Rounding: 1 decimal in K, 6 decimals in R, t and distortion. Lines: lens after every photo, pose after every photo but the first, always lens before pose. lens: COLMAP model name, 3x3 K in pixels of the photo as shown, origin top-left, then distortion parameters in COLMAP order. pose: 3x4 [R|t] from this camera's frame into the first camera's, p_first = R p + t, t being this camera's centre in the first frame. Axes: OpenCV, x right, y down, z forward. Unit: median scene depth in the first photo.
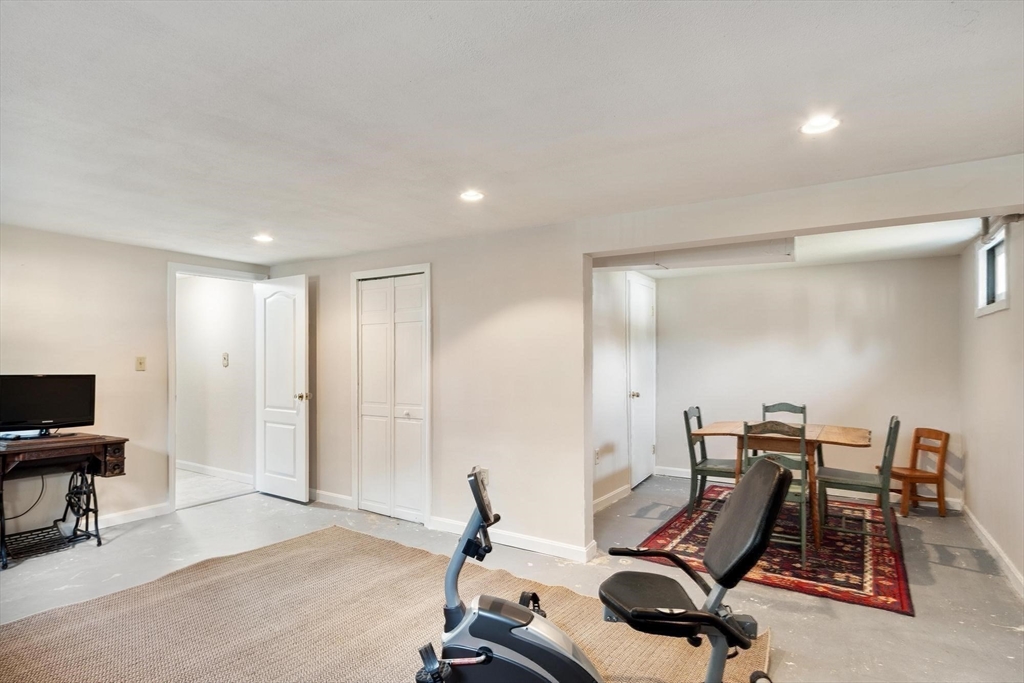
lens RADIAL K [[526.6, 0, 512.1], [0, 526.6, 345.0], [0, 0, 1]] dist [0.006179, -0.000966]
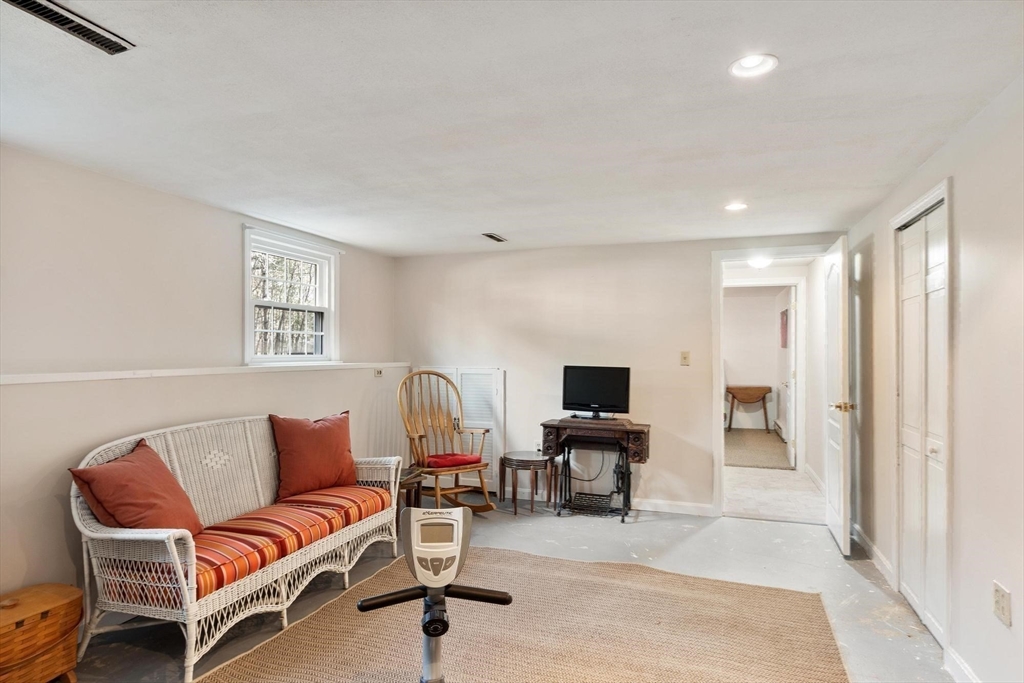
lens RADIAL K [[614.6, 0, 509.9], [0, 614.6, 345.8], [0, 0, 1]] dist [-0.003086, -0.002895]
pose [[0.221833, -0.007349, -0.975057, 0.408302], [0.021893, 0.999757, -0.002555, 0.008390], [0.974839, -0.020780, 0.221940, 0.479410]]
